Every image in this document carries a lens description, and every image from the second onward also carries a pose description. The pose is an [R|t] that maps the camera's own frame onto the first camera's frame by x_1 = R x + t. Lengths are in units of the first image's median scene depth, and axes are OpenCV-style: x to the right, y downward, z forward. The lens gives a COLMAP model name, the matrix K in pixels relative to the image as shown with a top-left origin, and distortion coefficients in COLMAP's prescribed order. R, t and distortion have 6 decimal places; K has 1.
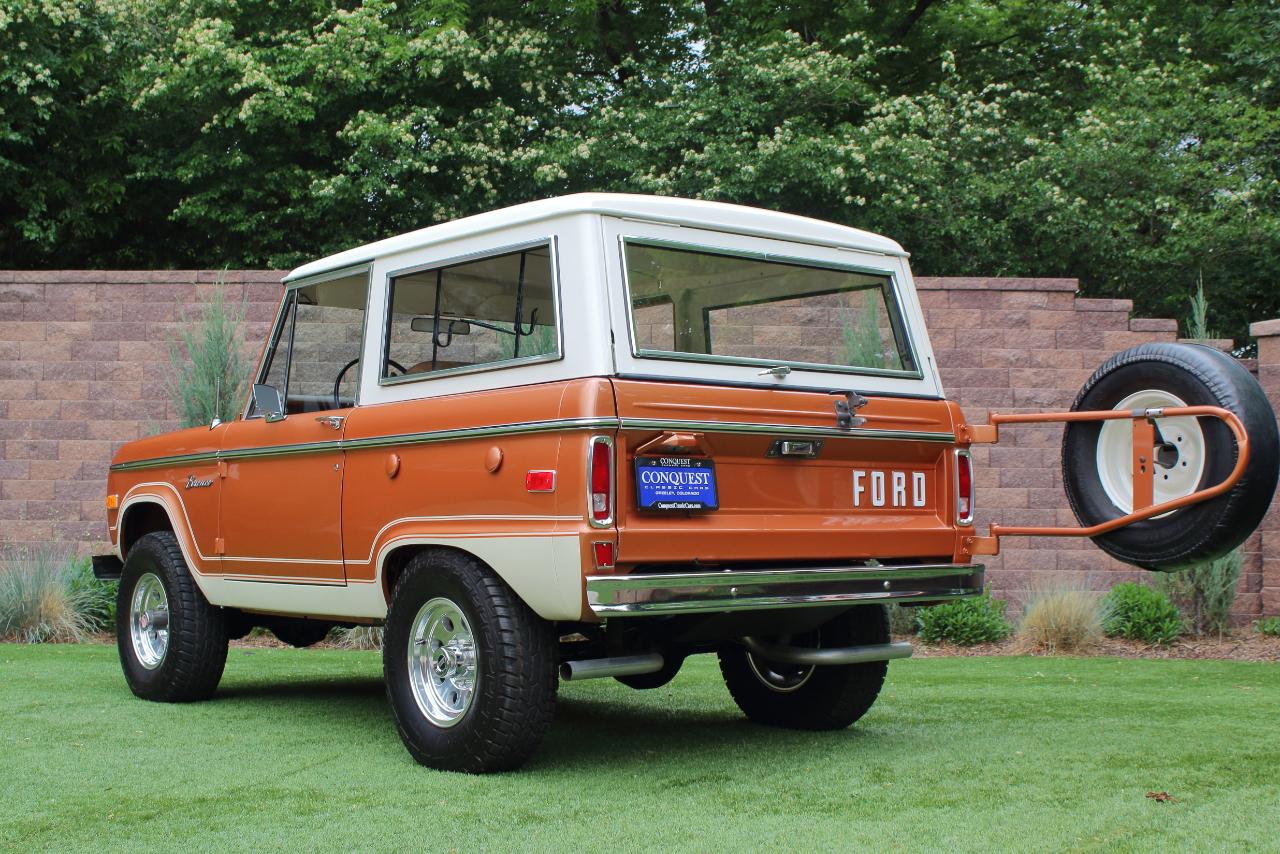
lens RADIAL K [[1715.9, 0, 625.5], [0, 1715.9, 425.9], [0, 0, 1]] dist [-0.072084, 0.107140]
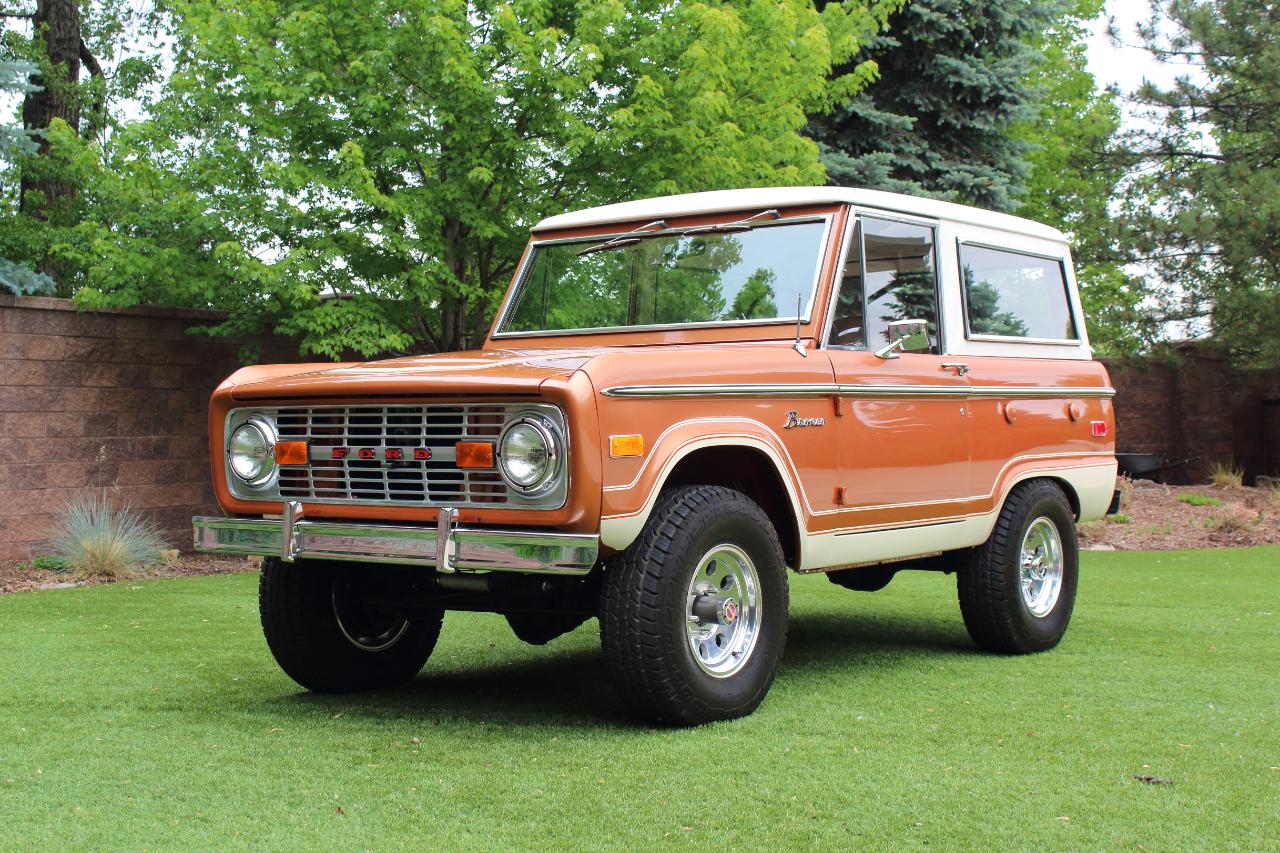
lens RADIAL K [[1814.9, 0, 652.8], [0, 1814.9, 427.9], [0, 0, 1]] dist [-0.055895, 0.018516]
pose [[-0.260157, 0.003480, 0.965560, -0.585662], [-0.044298, 0.998898, -0.015536, 0.029178], [-0.964550, -0.046814, -0.259716, 0.714217]]
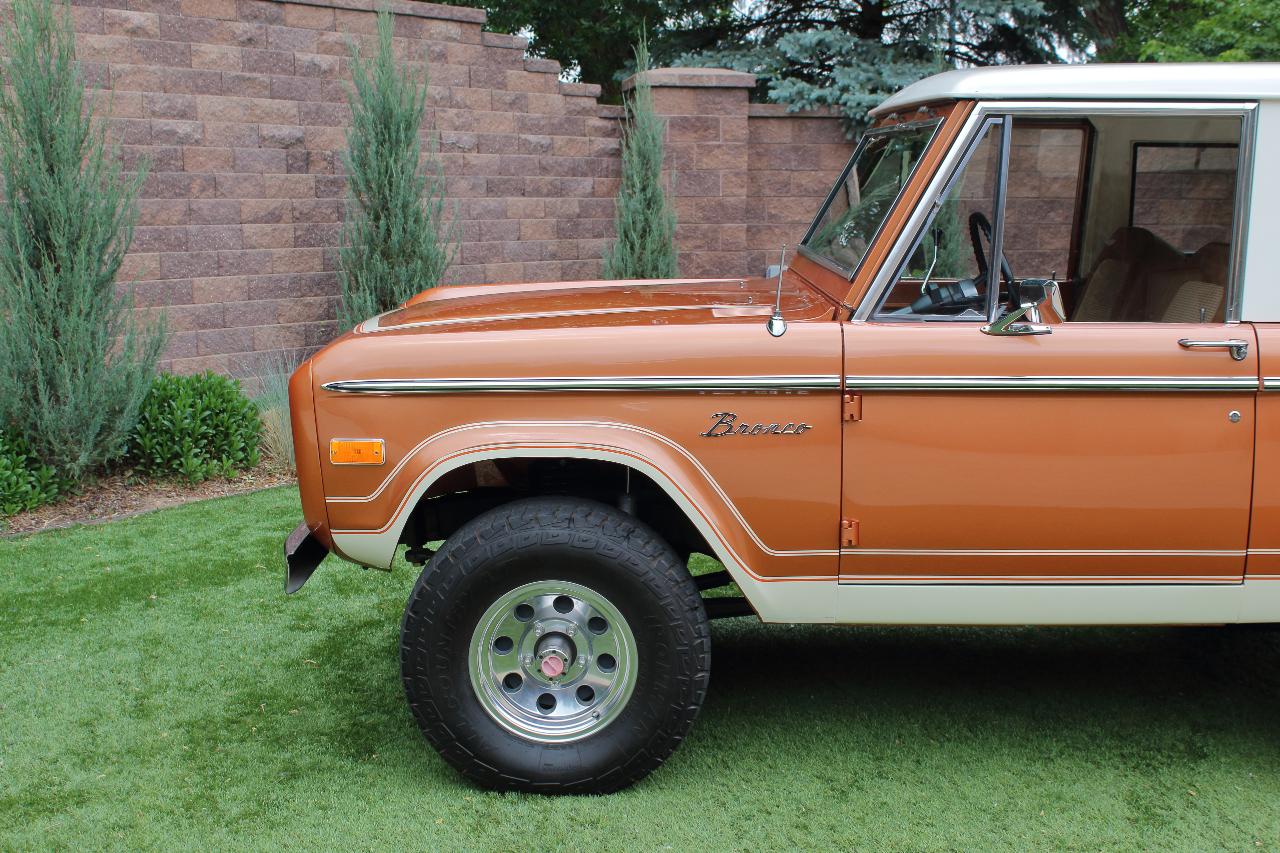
lens RADIAL K [[1633.5, 0, 627.9], [0, 1633.5, 429.5], [0, 0, 1]] dist [-0.082071, 0.104765]
pose [[0.627006, -0.121228, 0.769524, -0.391743], [-0.049499, 0.979621, 0.194658, -0.040152], [-0.777440, -0.160143, 0.608228, 0.384577]]
